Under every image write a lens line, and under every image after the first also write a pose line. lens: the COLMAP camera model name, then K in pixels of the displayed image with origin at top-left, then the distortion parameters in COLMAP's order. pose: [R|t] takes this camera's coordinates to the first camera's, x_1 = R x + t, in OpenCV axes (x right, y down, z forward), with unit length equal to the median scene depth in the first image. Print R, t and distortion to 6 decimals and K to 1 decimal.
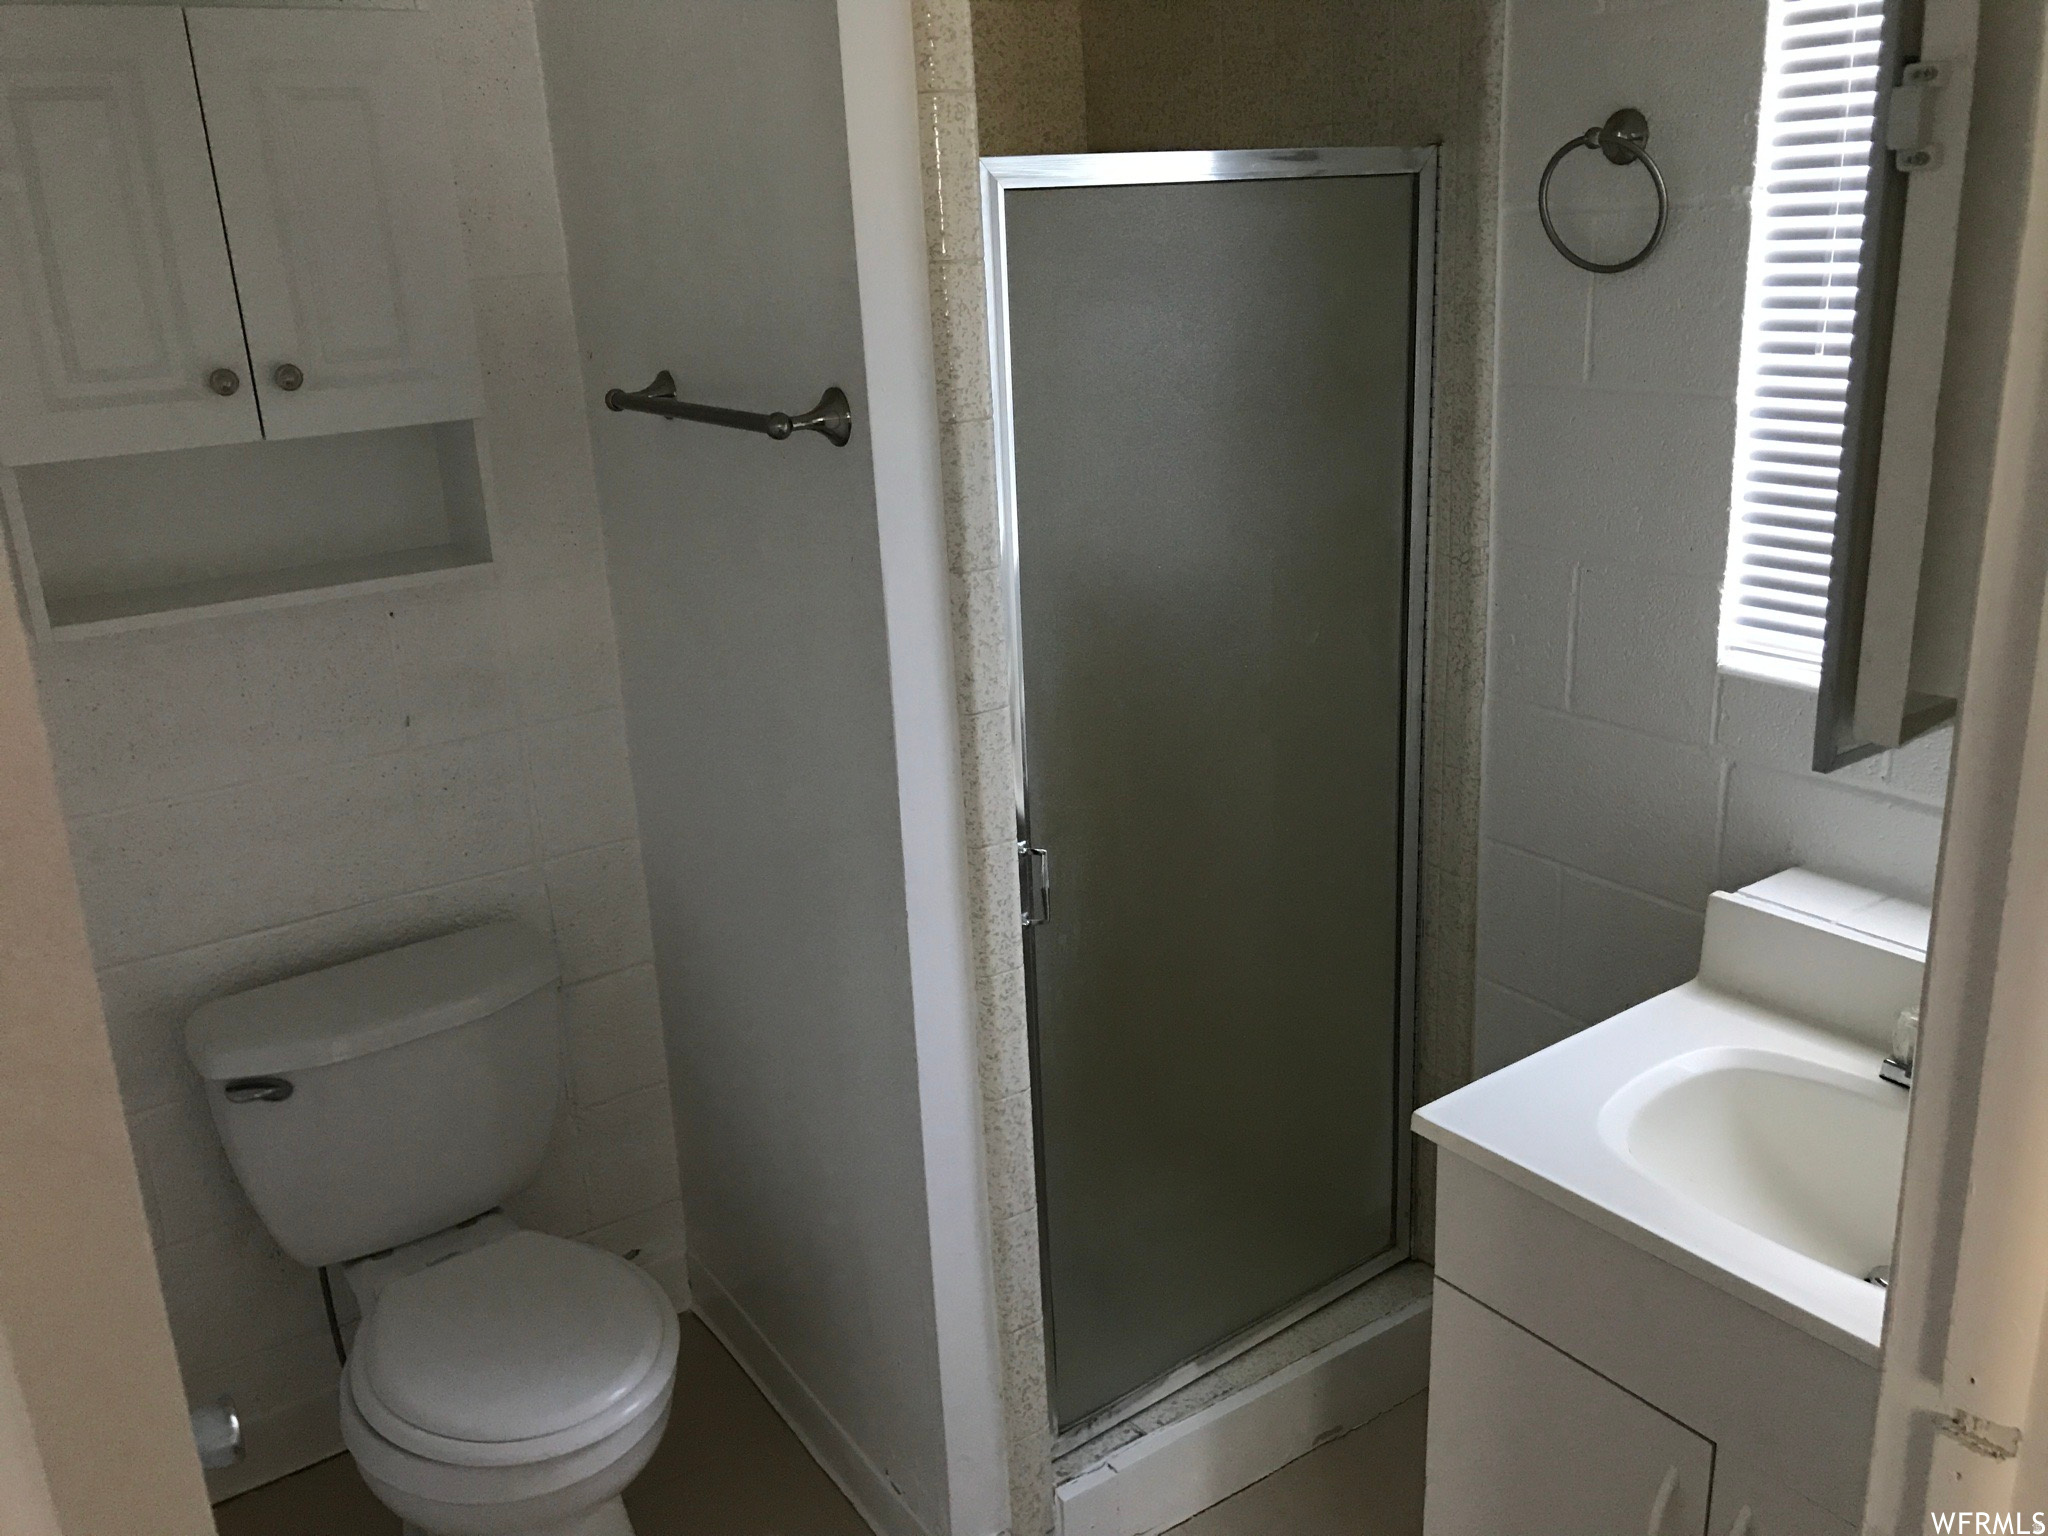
lens RADIAL K [[1675.5, 0, 999.2], [0, 1675.5, 747.7], [0, 0, 1]] dist [0.074394, -0.187436]
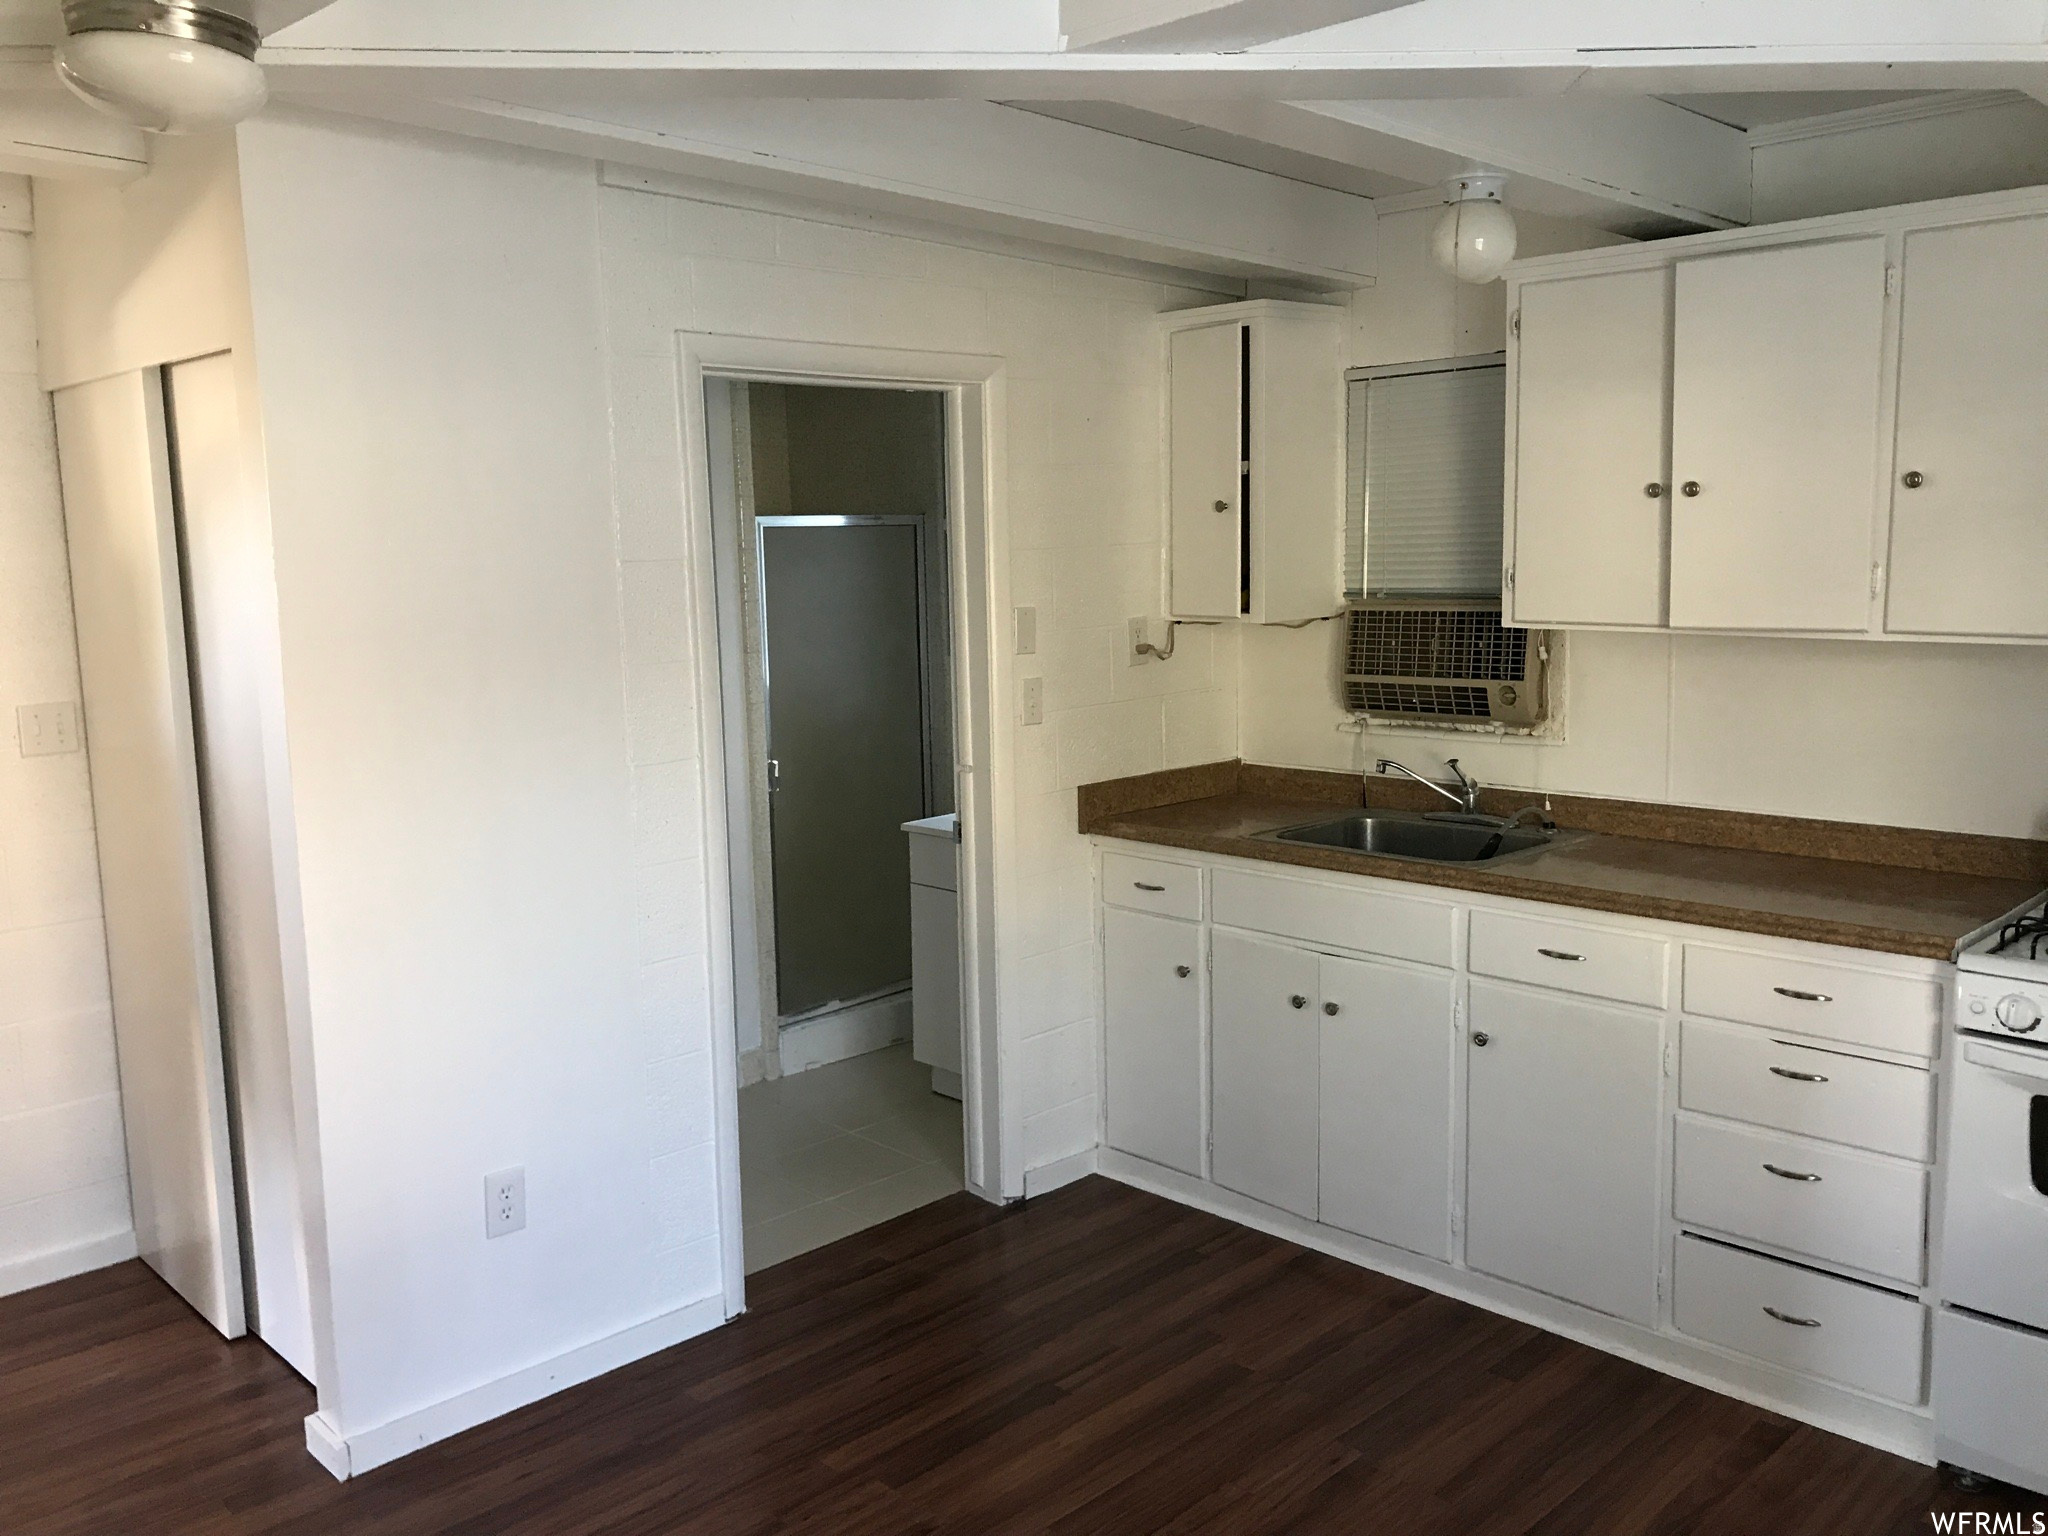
lens RADIAL K [[1685.3, 0, 1013.3], [0, 1685.3, 744.0], [0, 0, 1]] dist [0.051869, -0.068264]
pose [[0.984922, 0.009641, 0.172728, -0.068710], [0.022116, 0.983236, -0.180992, 0.542921], [-0.171577, 0.182084, 0.968198, -1.728018]]
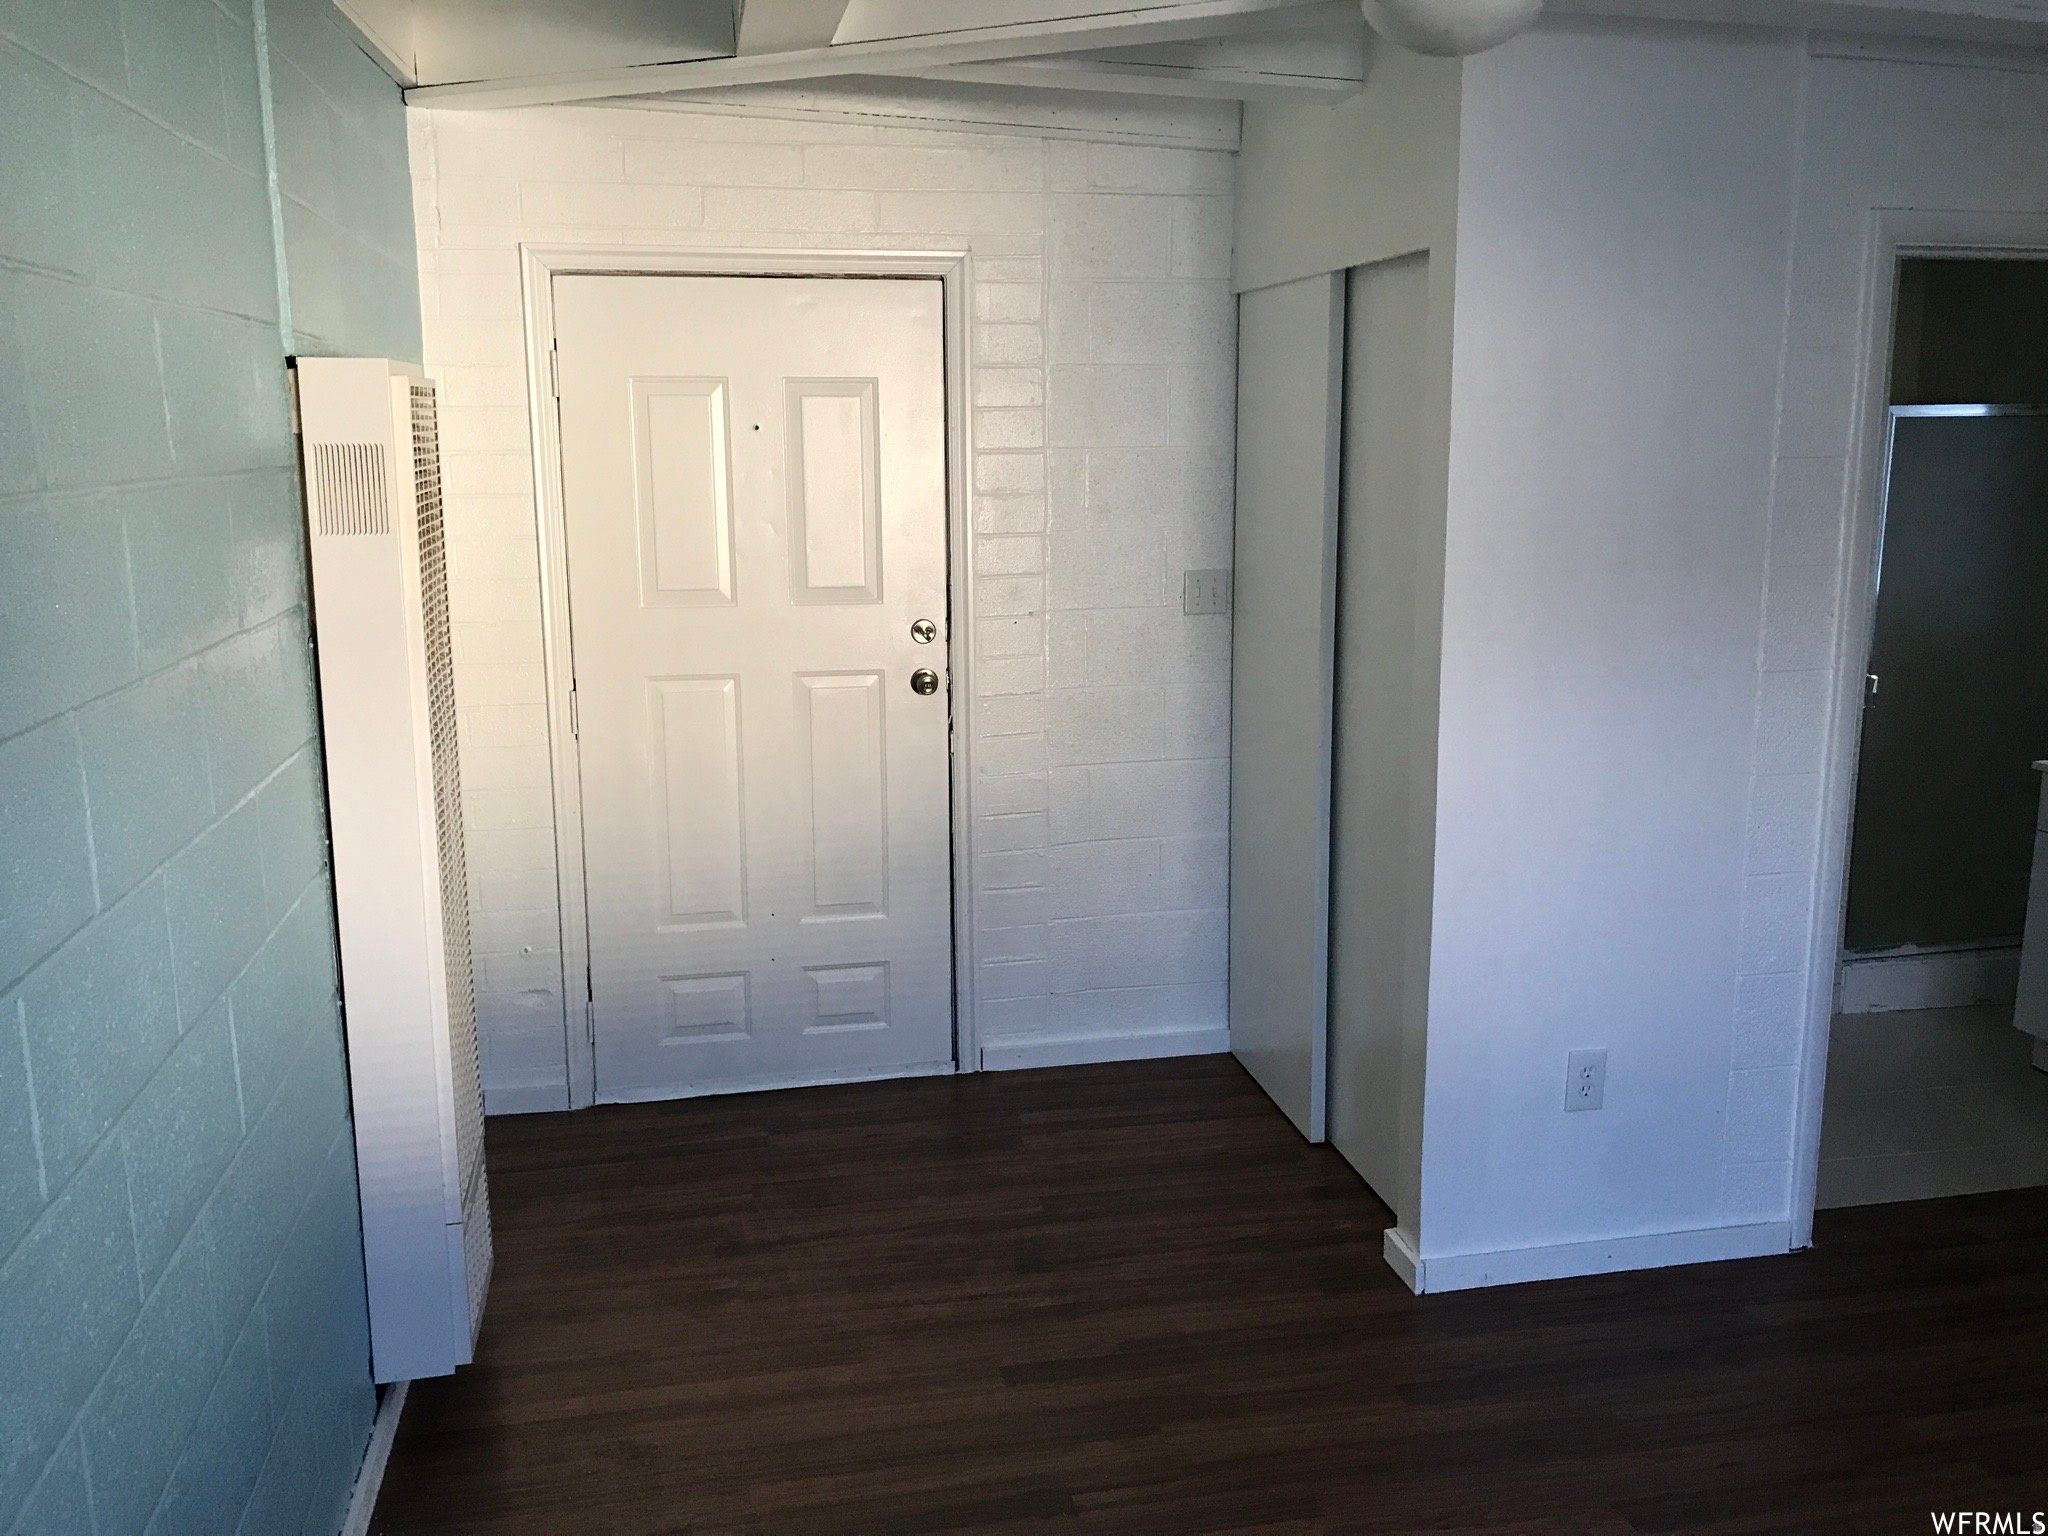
lens RADIAL K [[1685.3, 0, 1013.3], [0, 1685.3, 744.0], [0, 0, 1]] dist [0.051869, -0.068264]
pose [[0.919826, 0.117124, -0.374436, -0.197727], [-0.156154, 0.984840, -0.075543, 0.557048], [0.359911, 0.127957, 0.924170, -1.791055]]
